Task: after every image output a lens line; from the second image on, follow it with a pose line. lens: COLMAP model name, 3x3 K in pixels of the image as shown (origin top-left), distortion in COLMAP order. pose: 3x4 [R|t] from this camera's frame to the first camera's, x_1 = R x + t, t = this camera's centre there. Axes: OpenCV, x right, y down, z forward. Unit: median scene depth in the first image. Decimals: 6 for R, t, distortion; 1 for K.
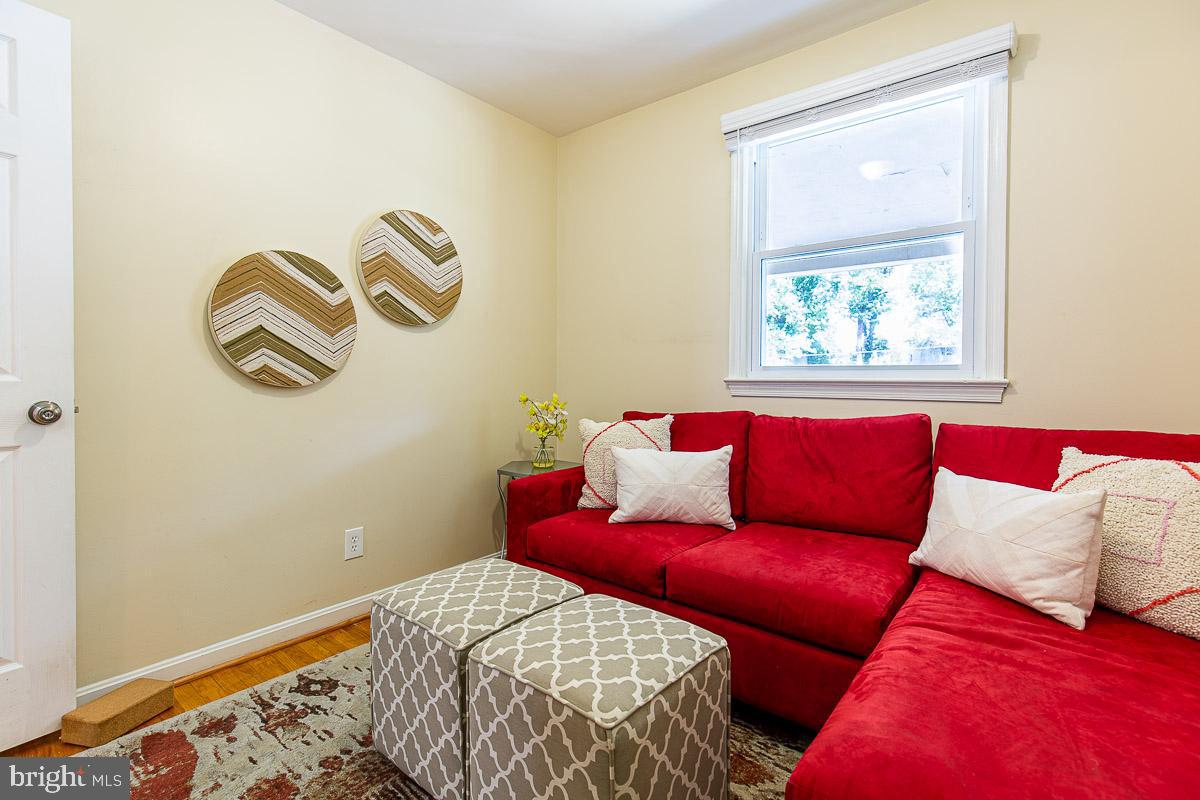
lens RADIAL K [[548.7, 0, 598.9], [0, 548.7, 393.0], [0, 0, 1]] dist [0.010356, -0.003702]
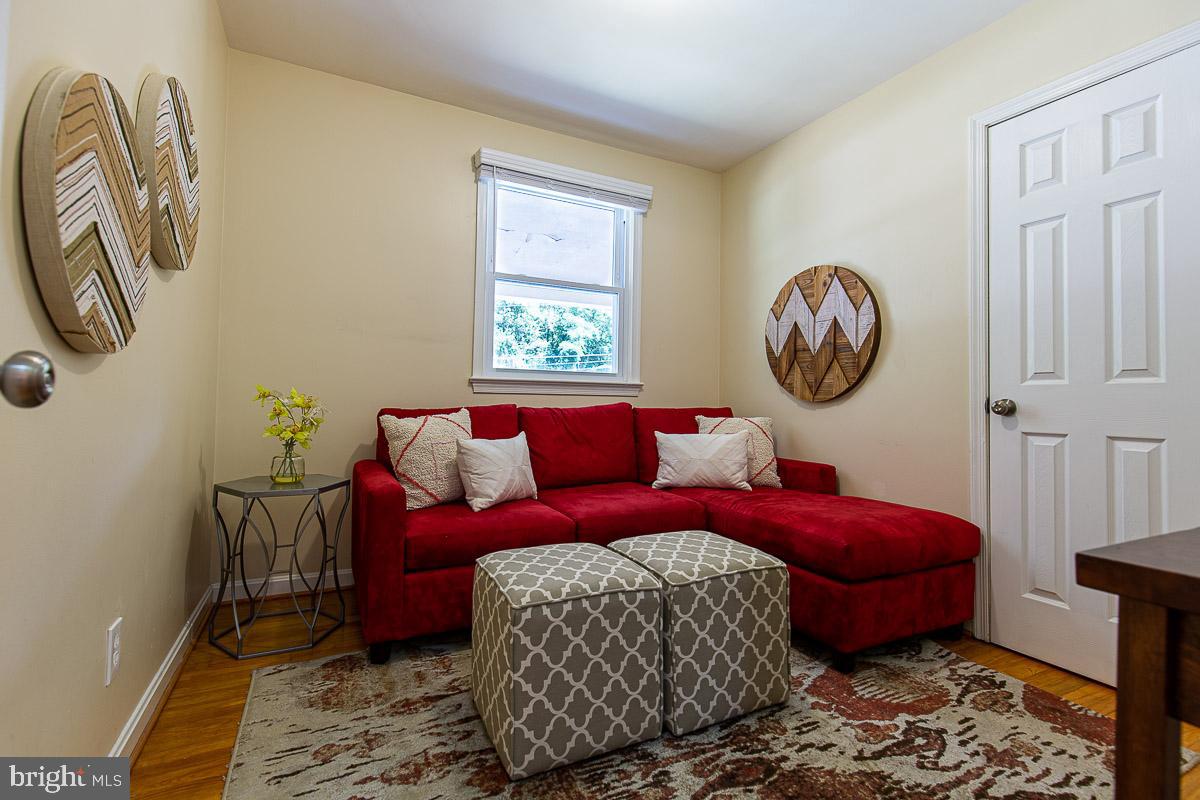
lens RADIAL K [[548.7, 0, 596.8], [0, 548.7, 393.7], [0, 0, 1]] dist [0.010356, -0.003702]
pose [[0.408748, 0.013283, 0.912551, -0.916314], [0.009749, 0.999773, -0.018919, 0.042101], [-0.912595, 0.016629, 0.408526, 0.411996]]
